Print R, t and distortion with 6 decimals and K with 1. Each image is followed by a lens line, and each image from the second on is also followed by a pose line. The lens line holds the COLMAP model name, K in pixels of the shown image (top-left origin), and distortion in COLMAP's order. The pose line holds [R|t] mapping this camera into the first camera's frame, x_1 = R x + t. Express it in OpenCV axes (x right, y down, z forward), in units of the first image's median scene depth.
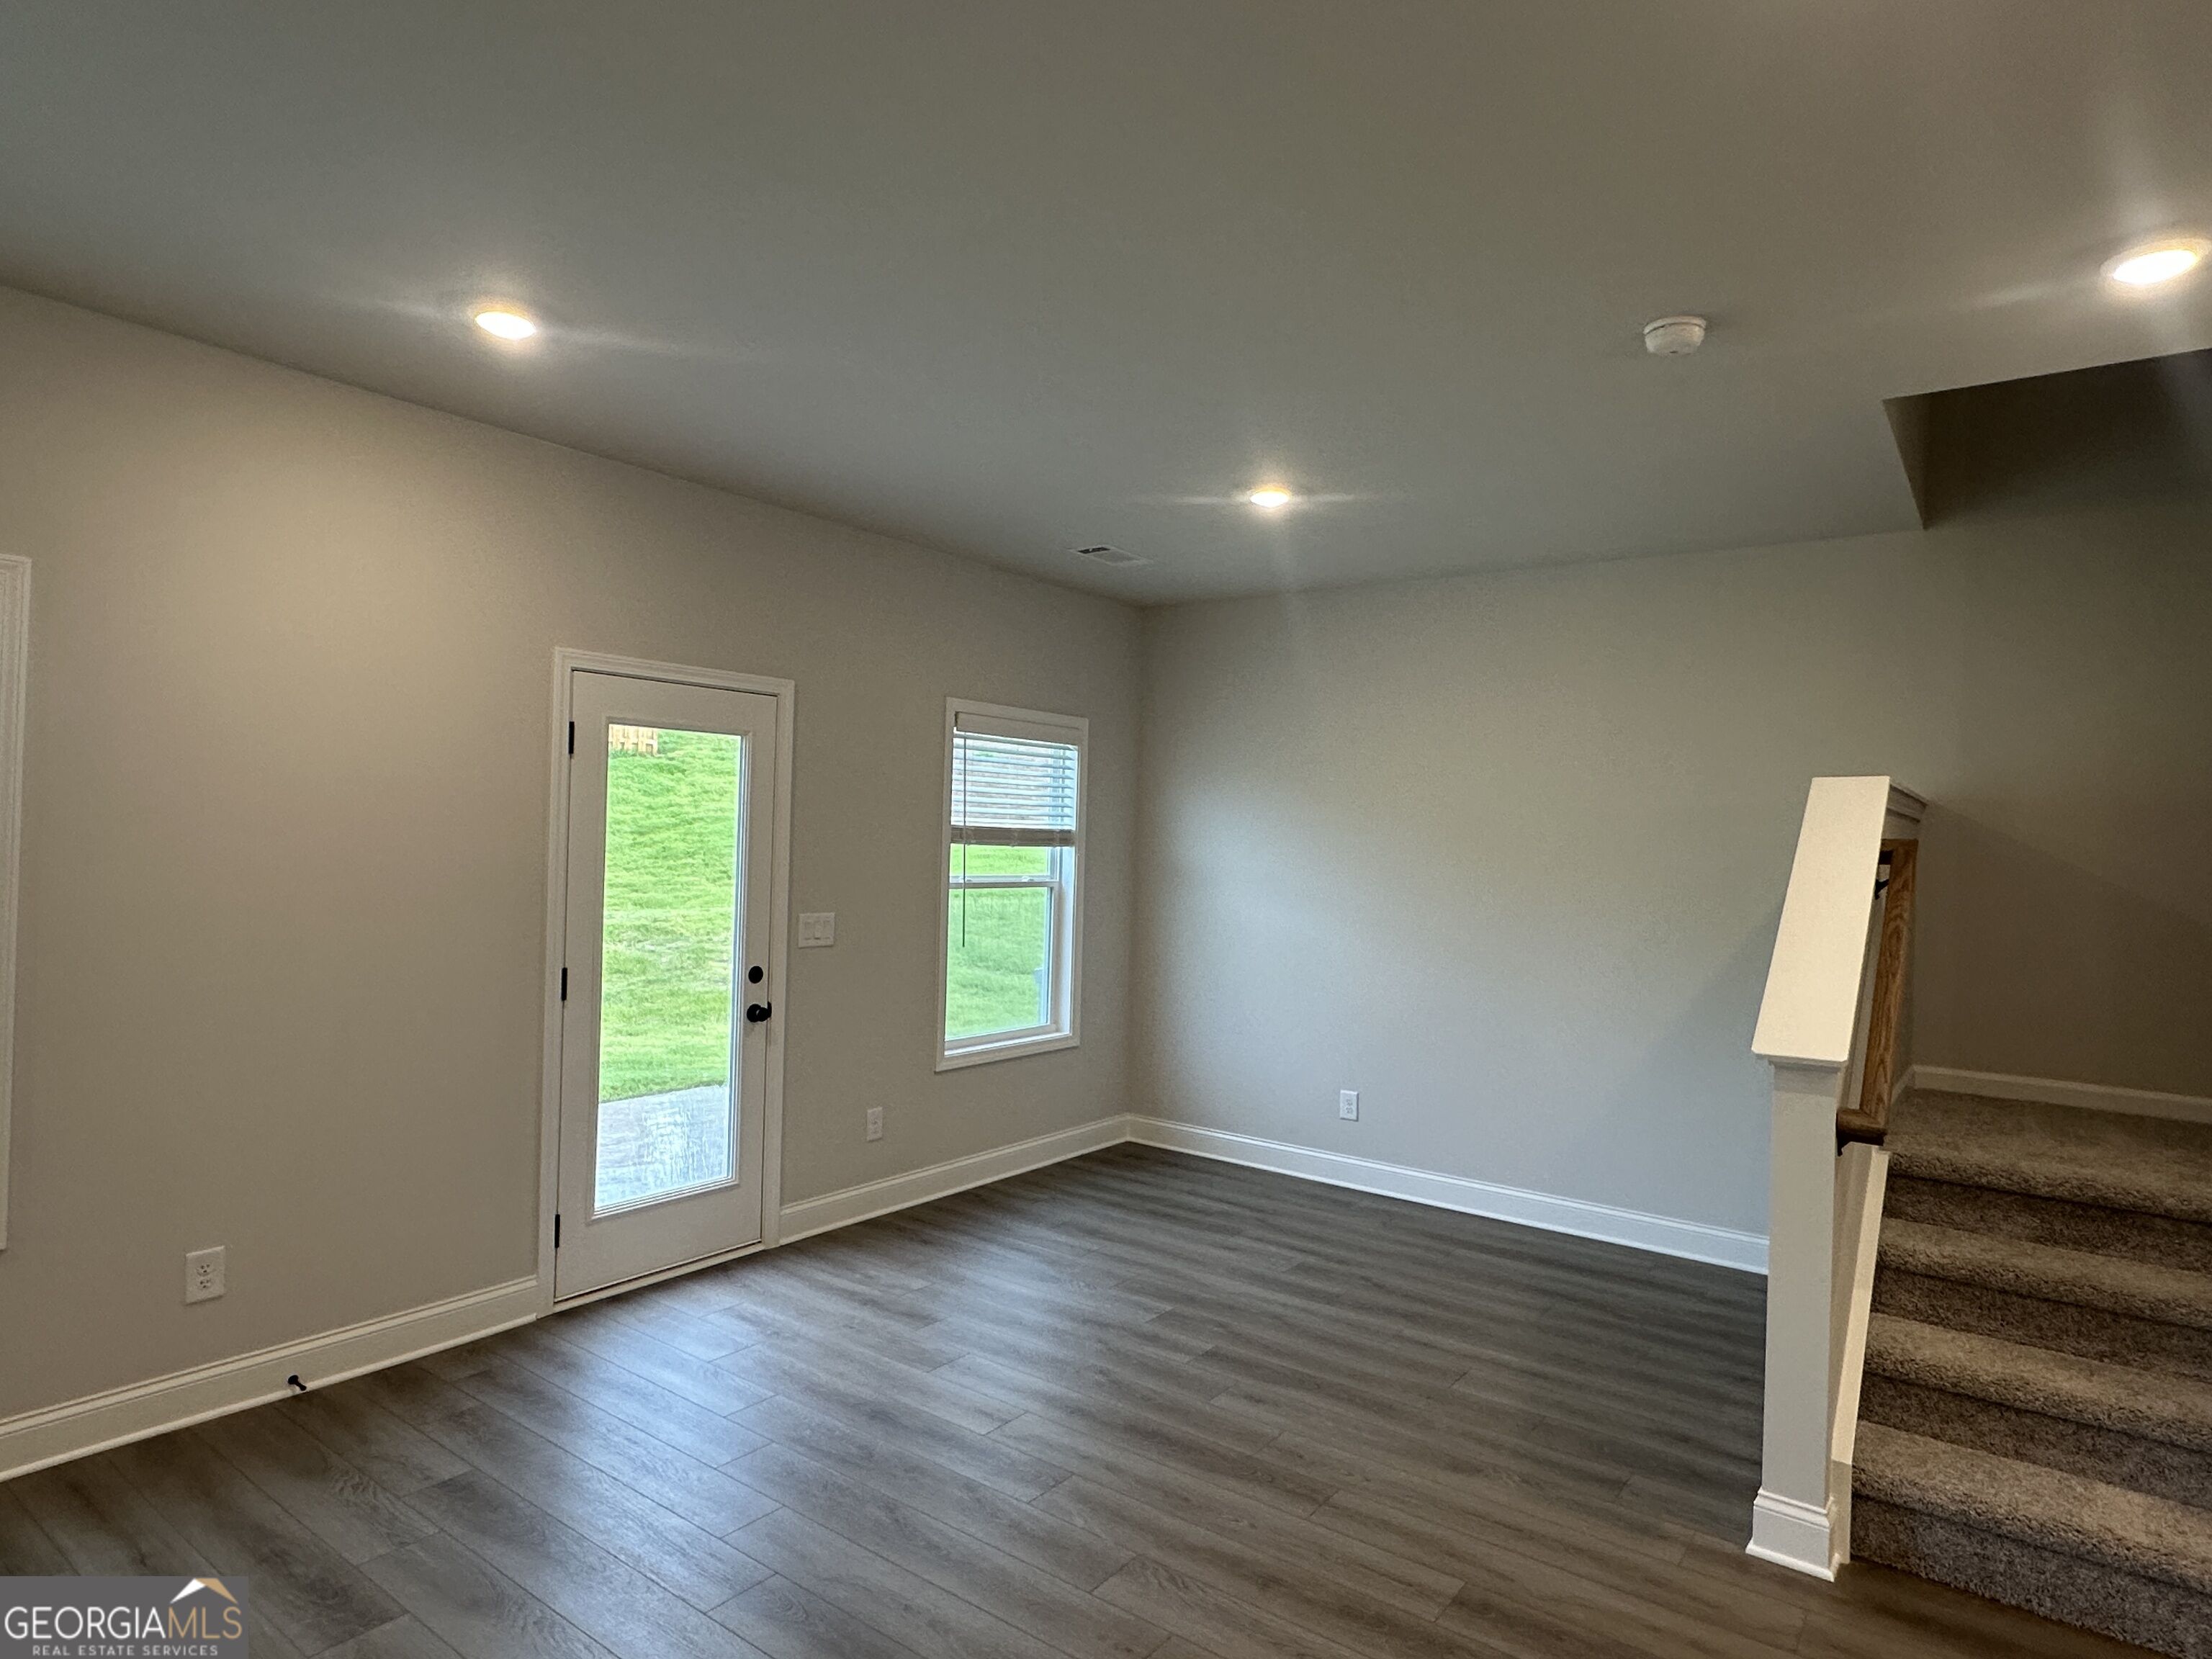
lens RADIAL K [[1255.1, 0, 1100.6], [0, 1255.1, 827.7], [0, 0, 1]] dist [0.000048, 0.001283]
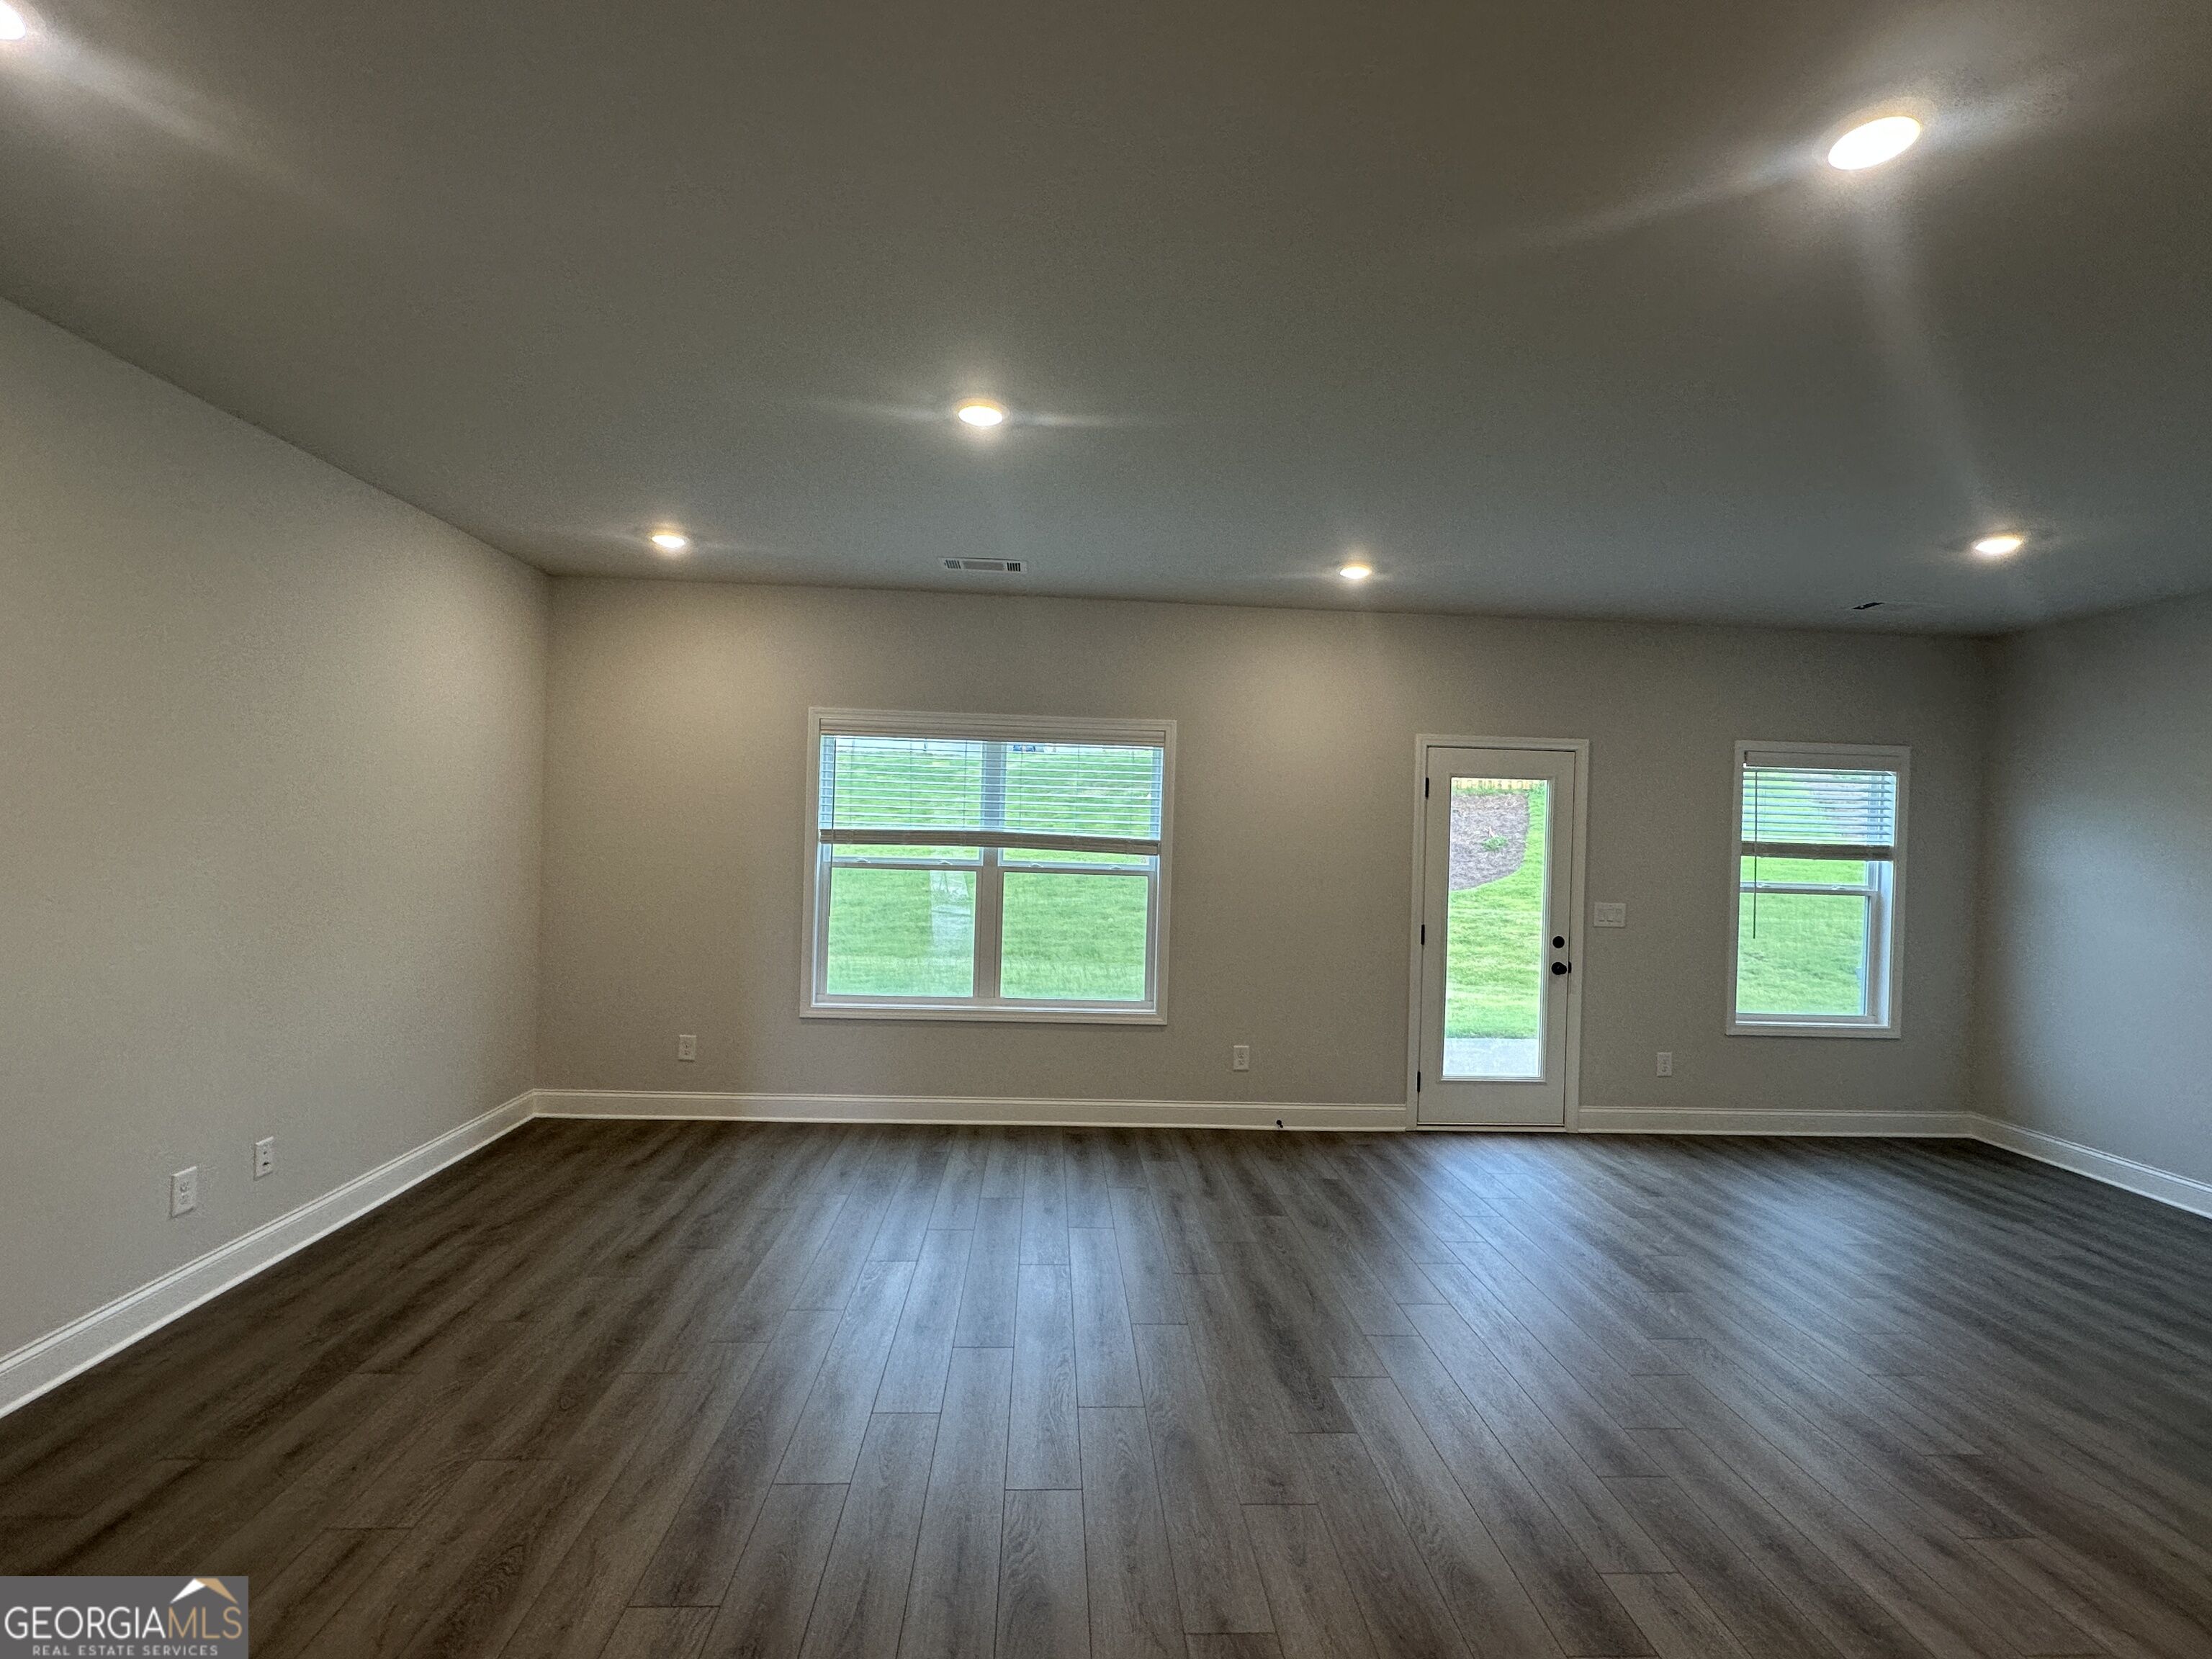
lens RADIAL K [[1005.9, 0, 1101.1], [0, 1005.9, 834.2], [0, 0, 1]] dist [-0.000815, 0.000249]
pose [[0.644082, -0.007167, -0.764923, 0.267107], [-0.005669, 0.999884, -0.014142, 0.010048], [0.764935, 0.013445, 0.643967, -0.159778]]
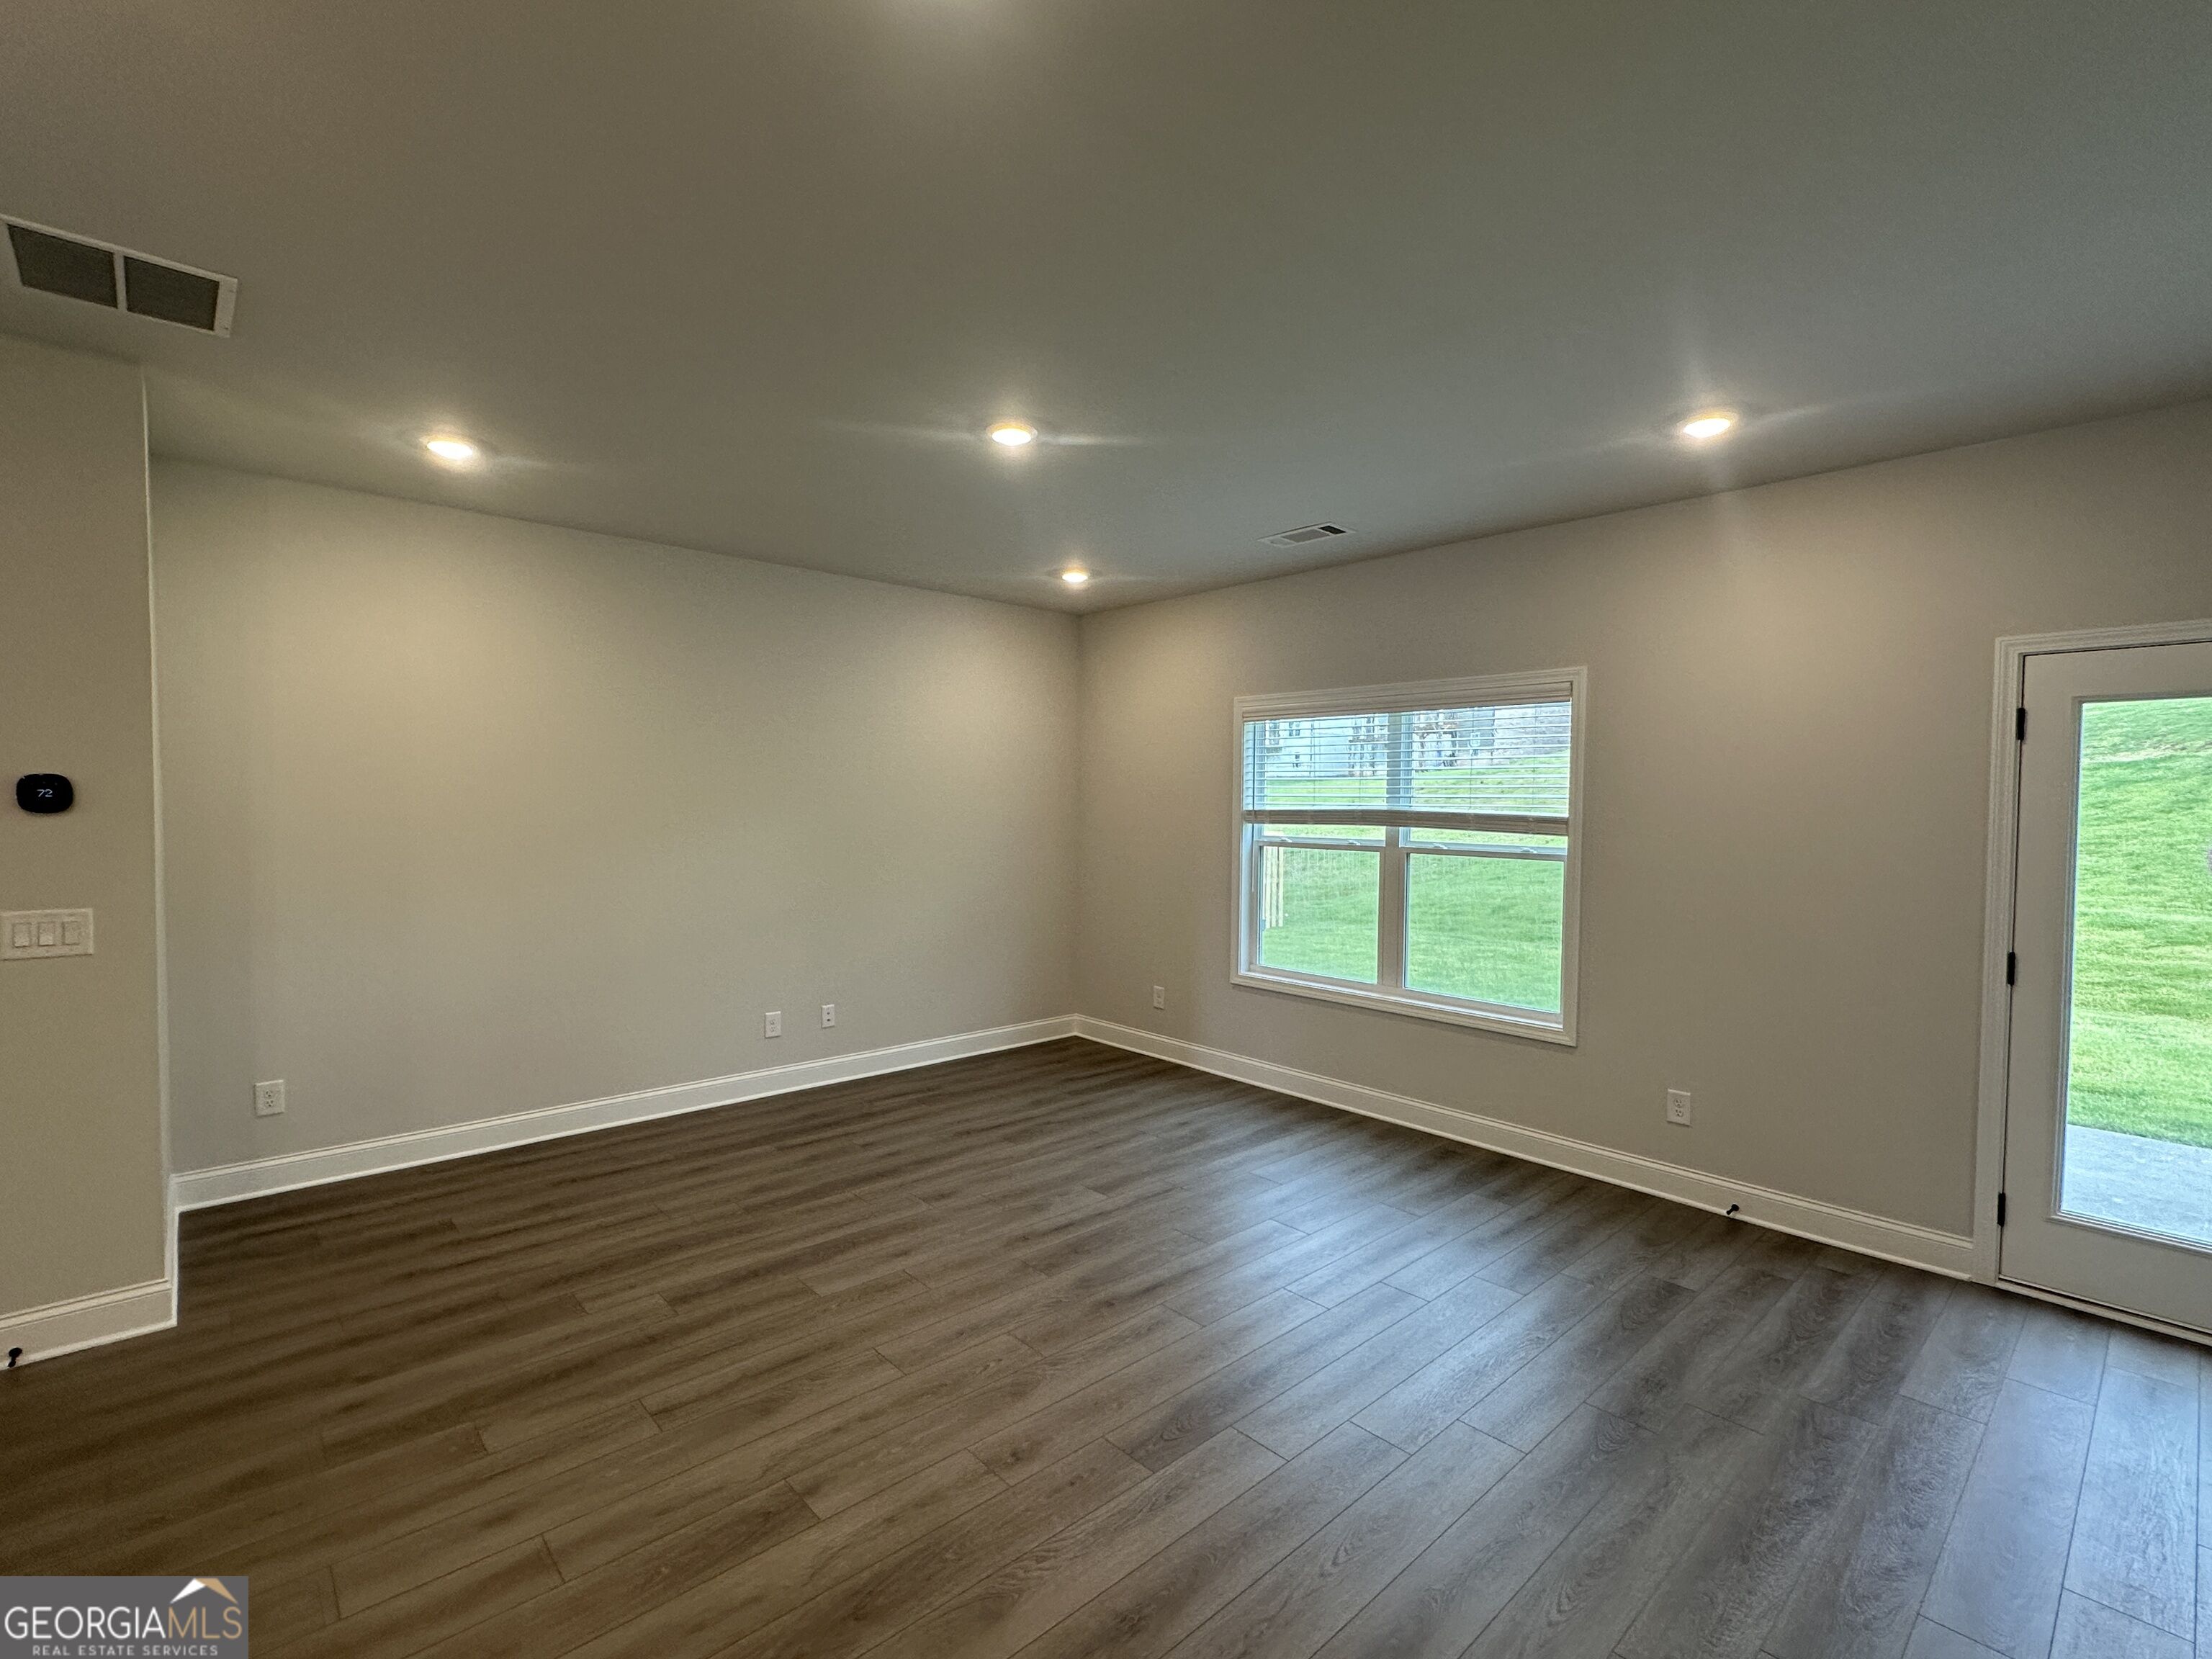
lens RADIAL K [[1005.9, 0, 1101.1], [0, 1005.9, 834.2], [0, 0, 1]] dist [-0.000815, 0.000249]
pose [[-0.182709, 0.003240, -0.983162, 0.416160], [-0.006818, 0.999966, 0.004563, 0.014646], [0.983143, 0.007537, -0.182680, 0.352749]]
